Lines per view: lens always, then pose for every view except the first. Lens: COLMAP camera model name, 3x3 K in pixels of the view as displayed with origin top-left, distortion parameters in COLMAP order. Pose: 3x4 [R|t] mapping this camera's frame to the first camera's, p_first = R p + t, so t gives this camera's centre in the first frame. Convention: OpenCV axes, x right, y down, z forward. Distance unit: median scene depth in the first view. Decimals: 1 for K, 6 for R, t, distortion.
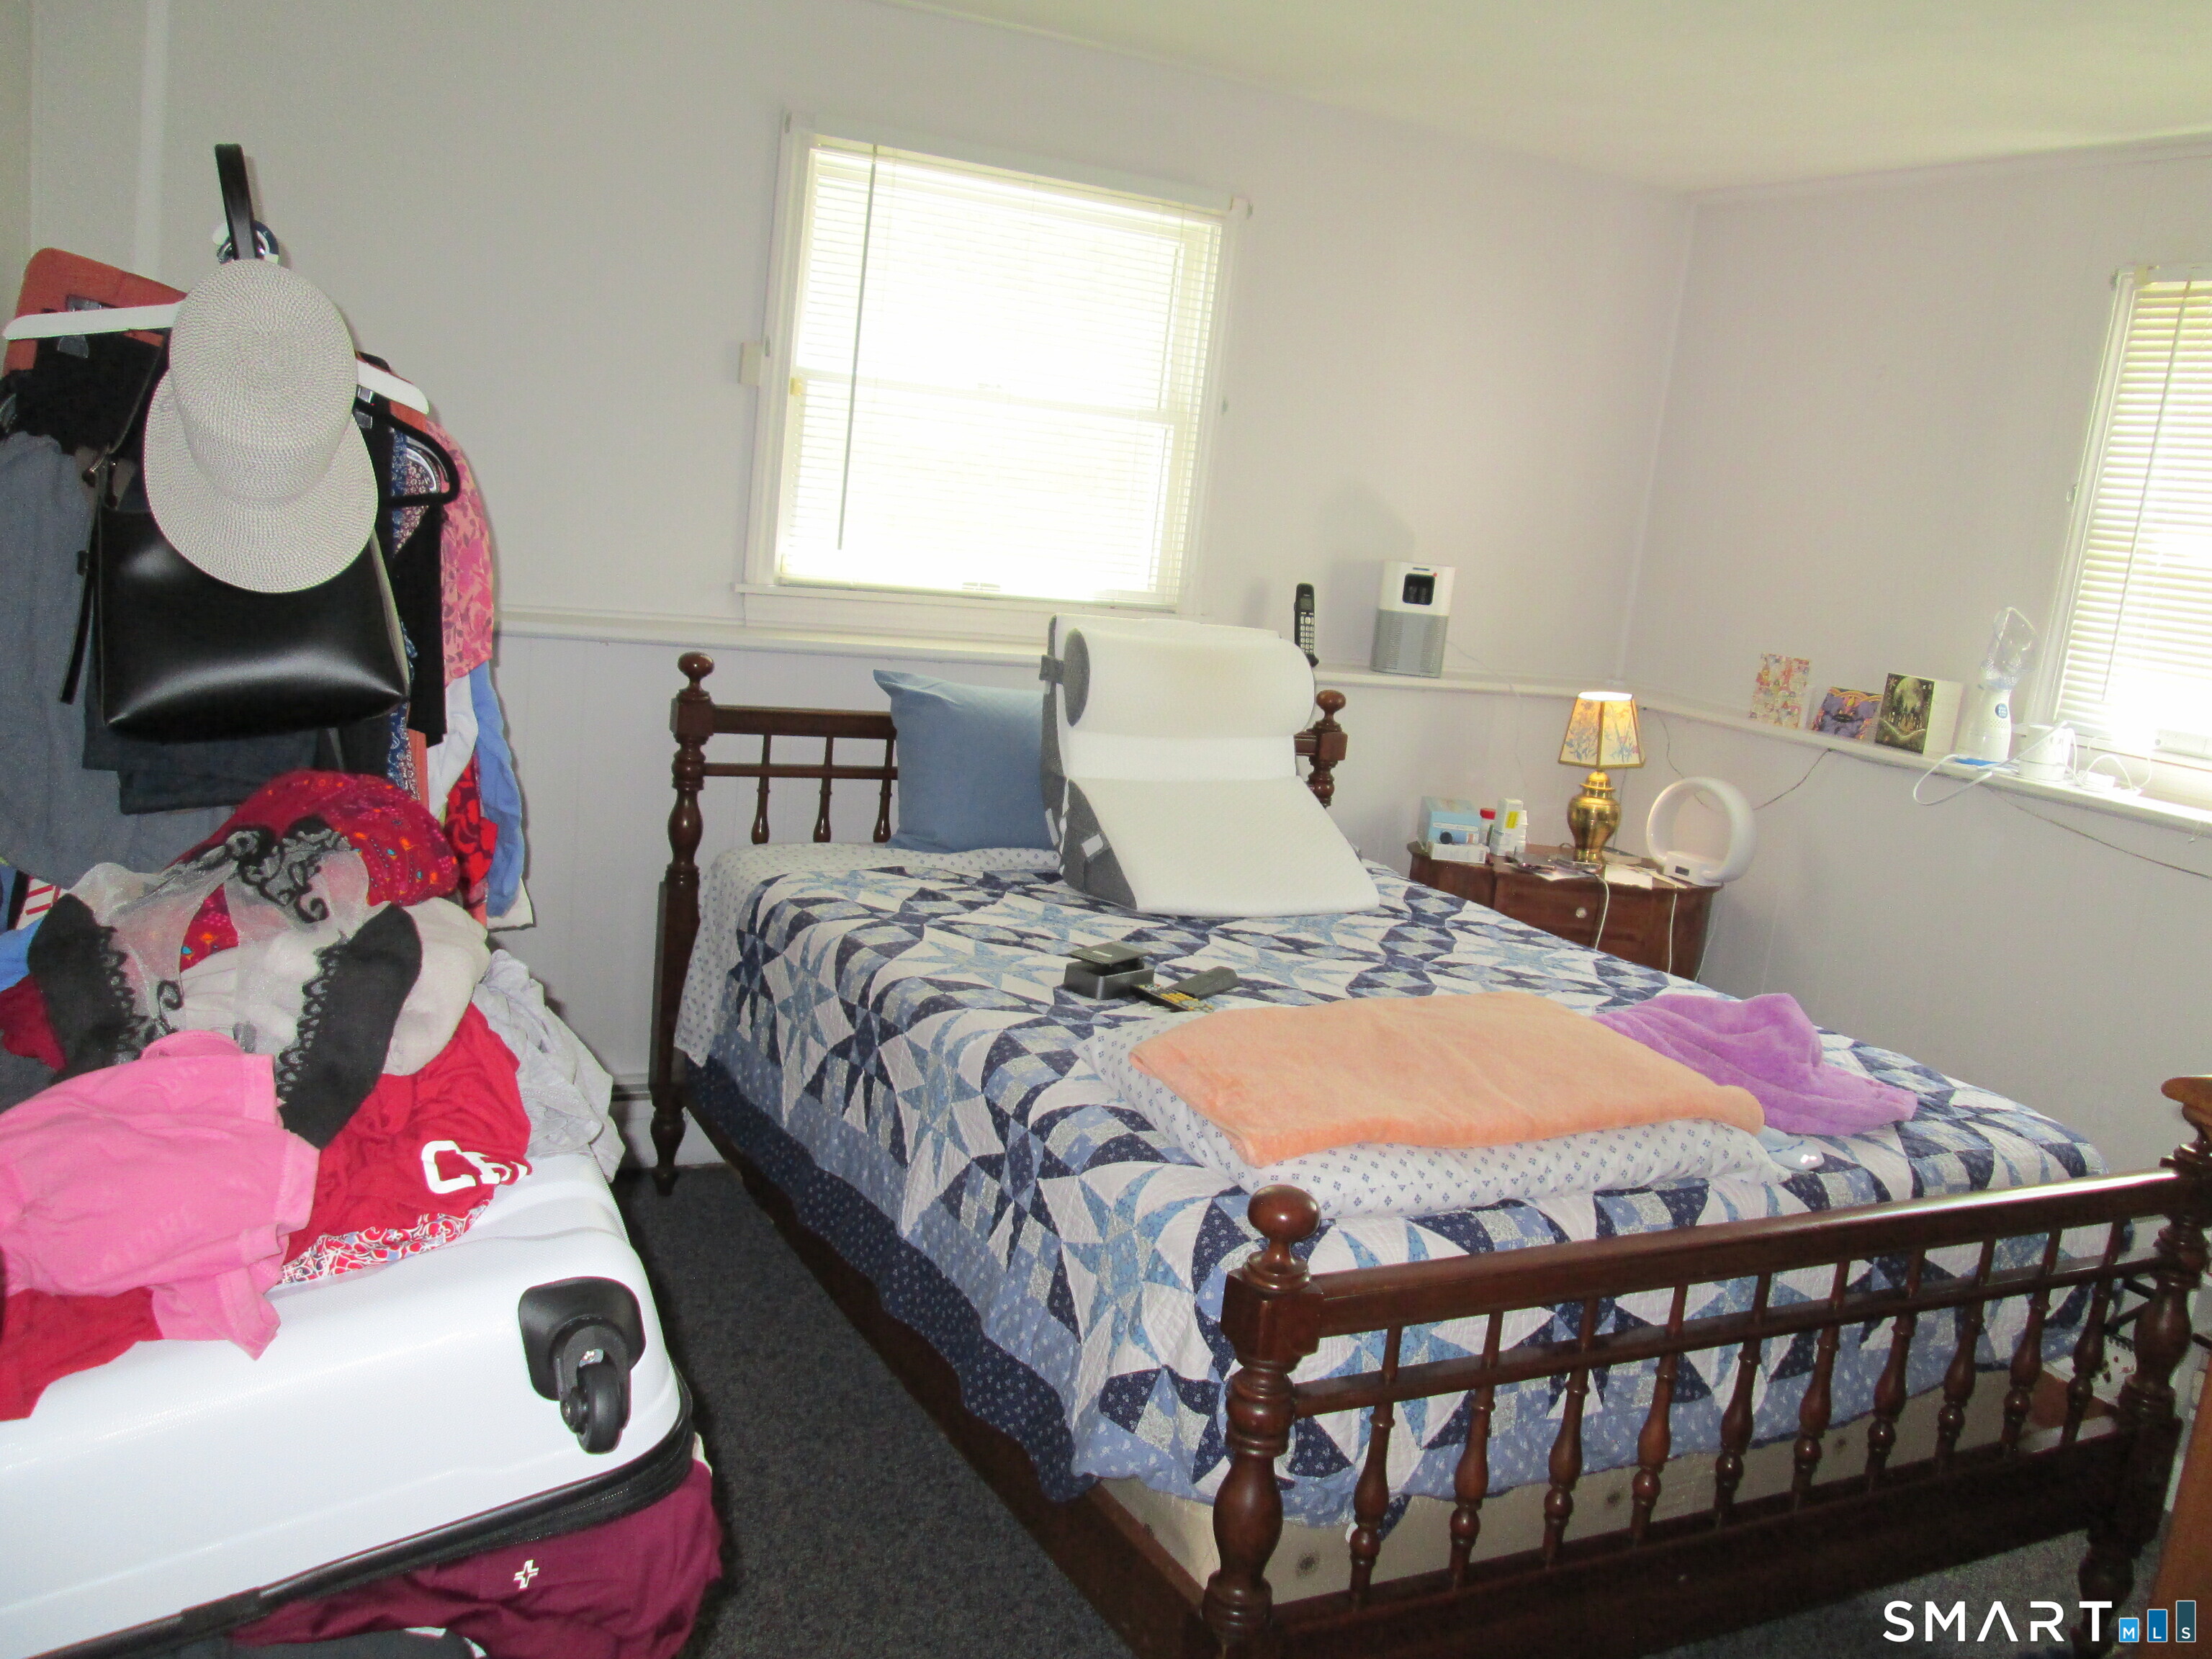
lens RADIAL K [[1830.9, 0, 1105.8], [0, 1830.9, 834.0], [0, 0, 1]] dist [-0.047551, 0.011873]
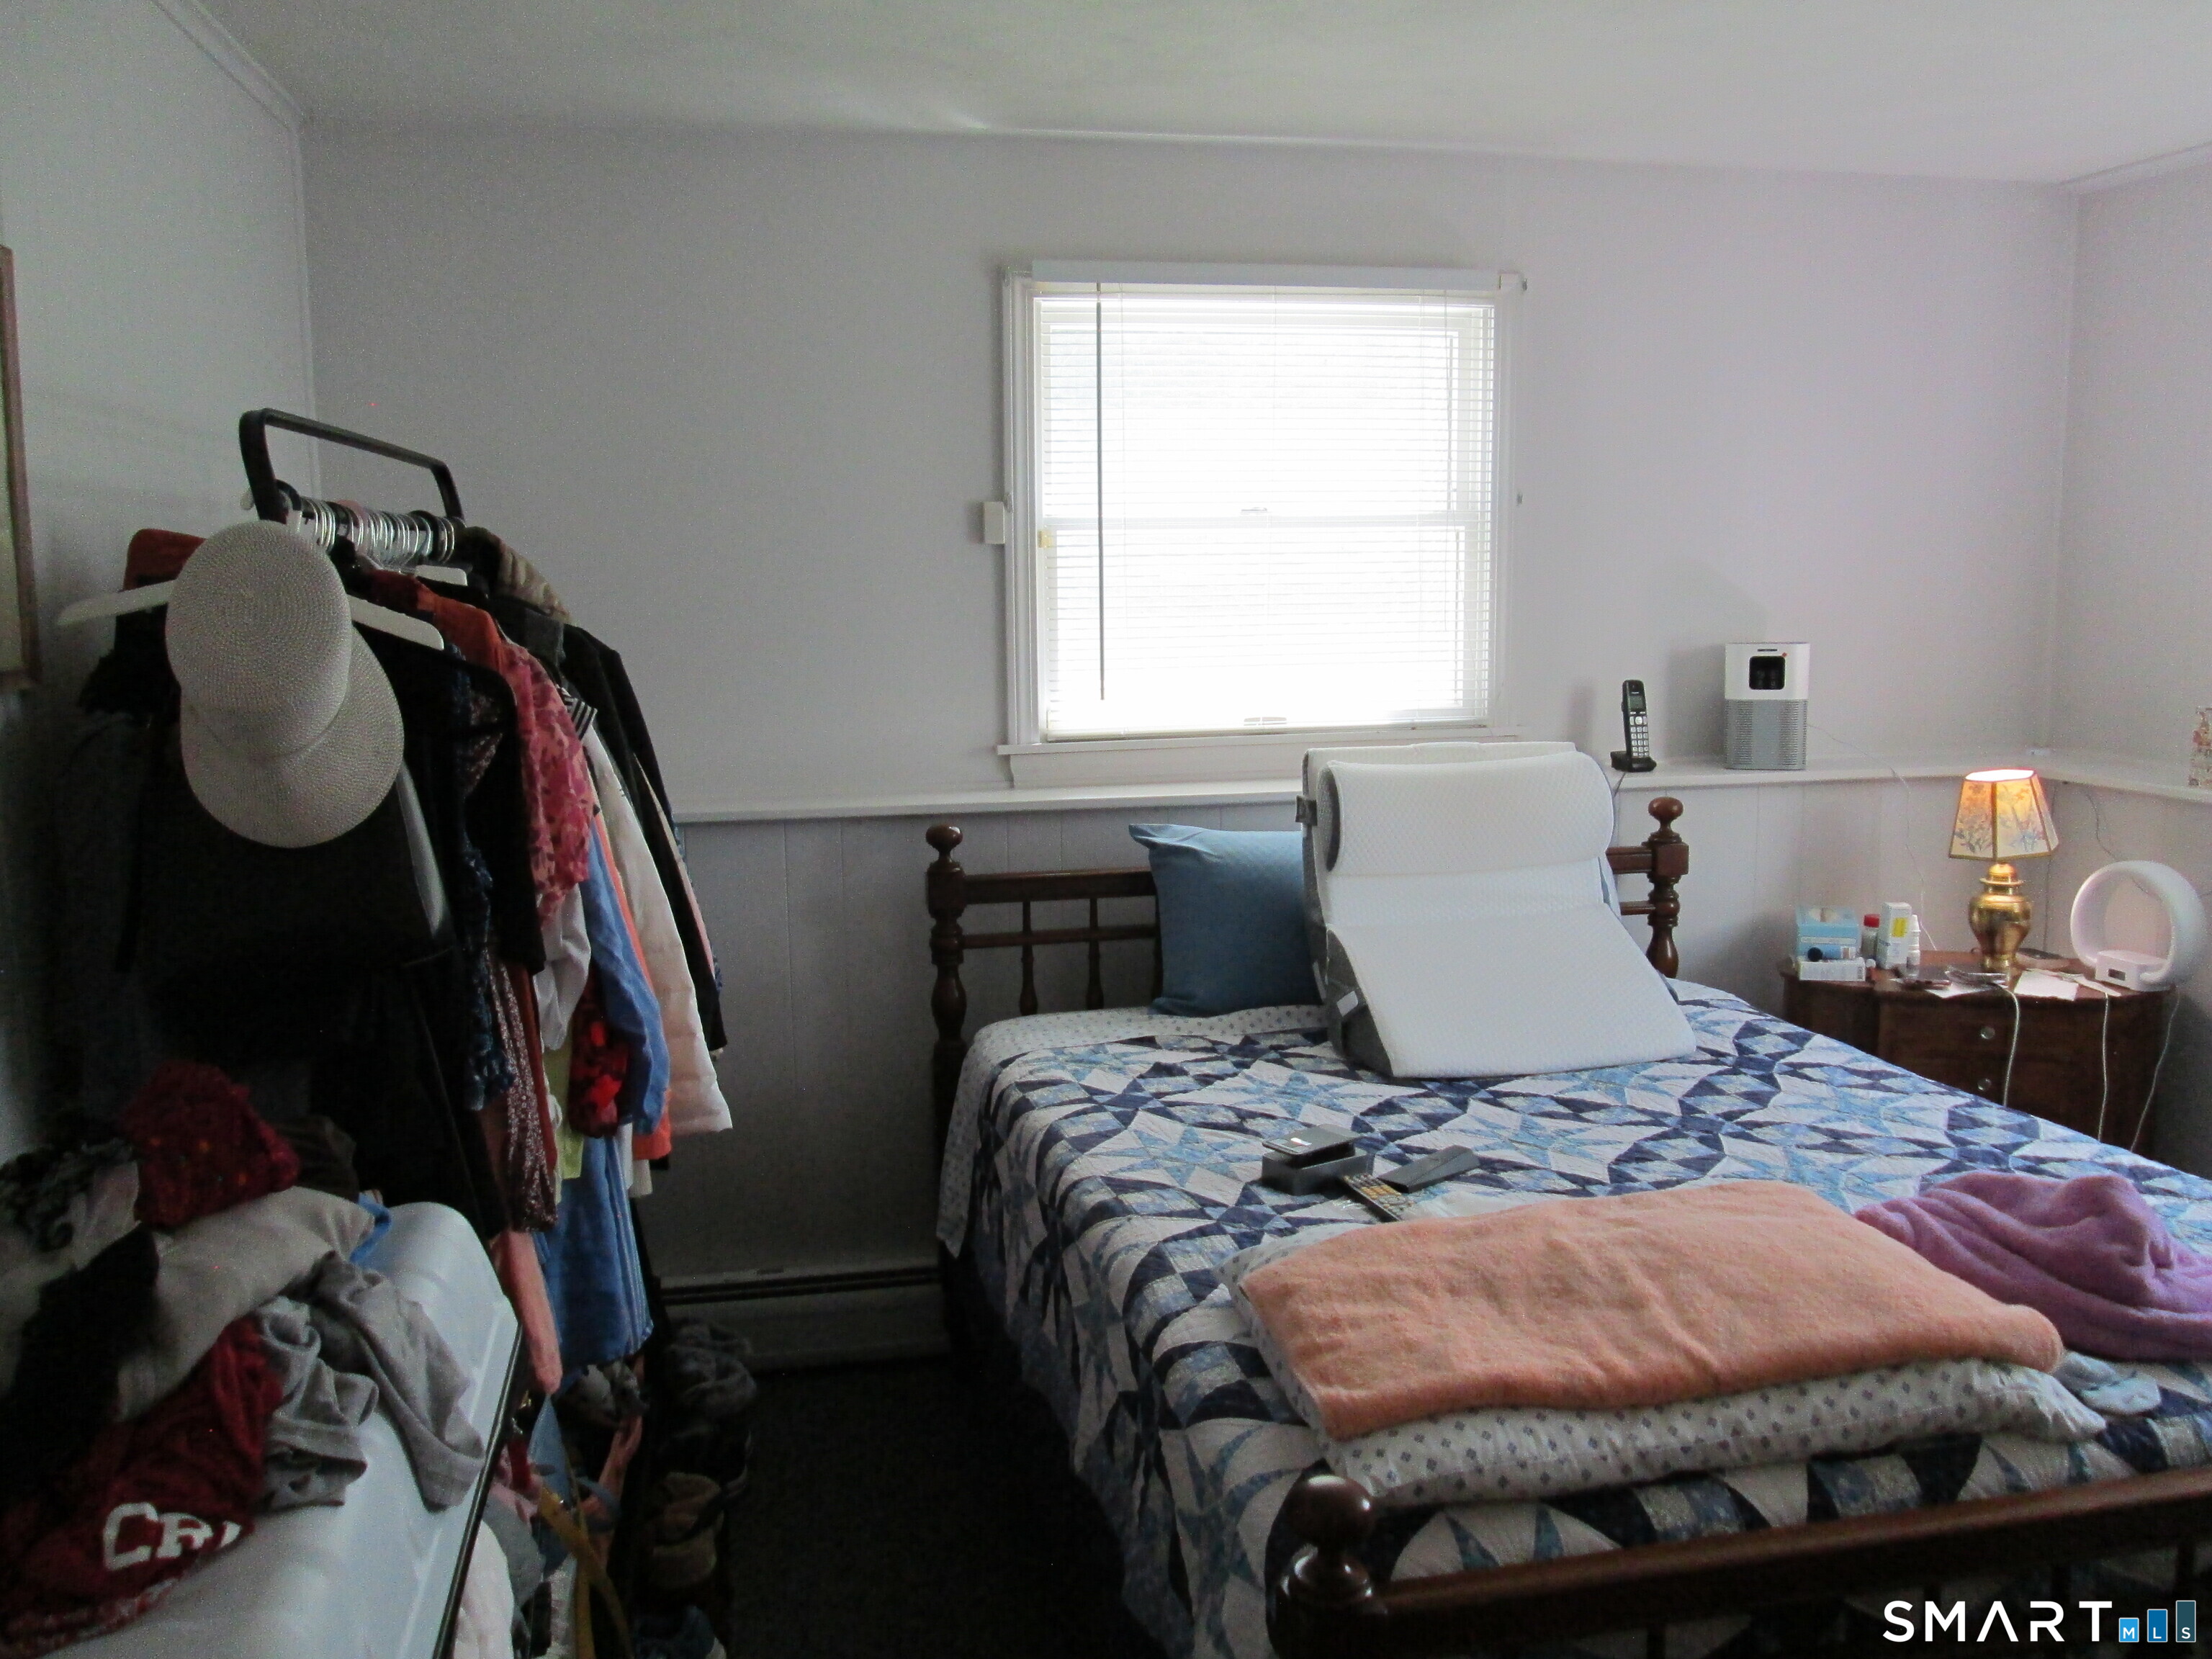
lens RADIAL K [[1830.9, 0, 1108.3], [0, 1830.9, 834.4], [0, 0, 1]] dist [-0.047551, 0.011873]
pose [[0.959747, -0.080359, -0.269125, 0.121226], [0.064970, 0.995727, -0.065622, -0.023898], [0.273248, 0.045495, 0.960867, 0.086345]]
